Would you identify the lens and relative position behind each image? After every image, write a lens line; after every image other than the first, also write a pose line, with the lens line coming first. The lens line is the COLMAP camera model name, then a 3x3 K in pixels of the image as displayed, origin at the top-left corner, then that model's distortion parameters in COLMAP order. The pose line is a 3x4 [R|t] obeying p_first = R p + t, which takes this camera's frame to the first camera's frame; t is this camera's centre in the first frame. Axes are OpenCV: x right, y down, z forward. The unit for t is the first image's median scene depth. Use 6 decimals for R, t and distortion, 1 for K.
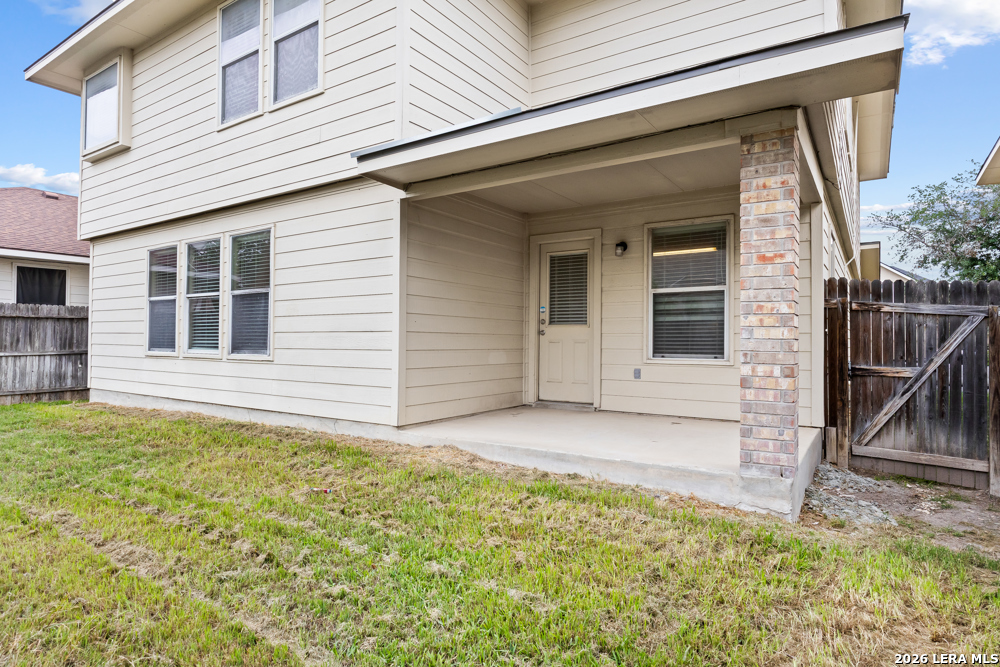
lens RADIAL K [[560.7, 0, 498.3], [0, 560.7, 336.1], [0, 0, 1]] dist [-0.018148, -0.000354]
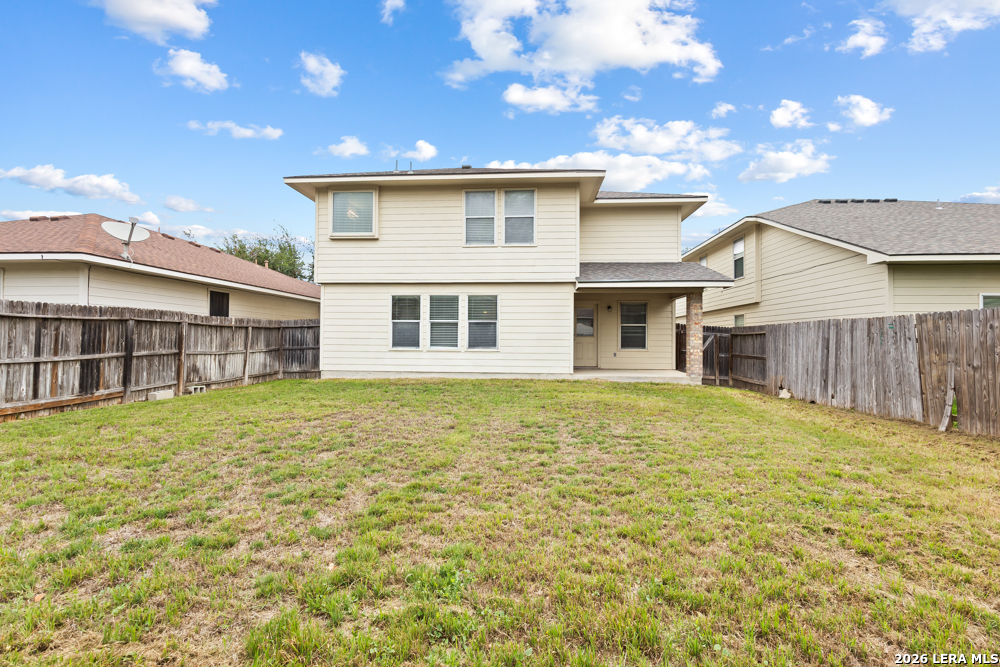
lens RADIAL K [[461.0, 0, 502.2], [0, 461.0, 329.8], [0, 0, 1]] dist [0.002044, 0.000174]
pose [[0.867029, 0.011328, 0.498129, -1.342664], [-0.007146, 0.999921, -0.010301, -0.026793], [-0.498207, 0.005371, 0.867042, -0.681476]]
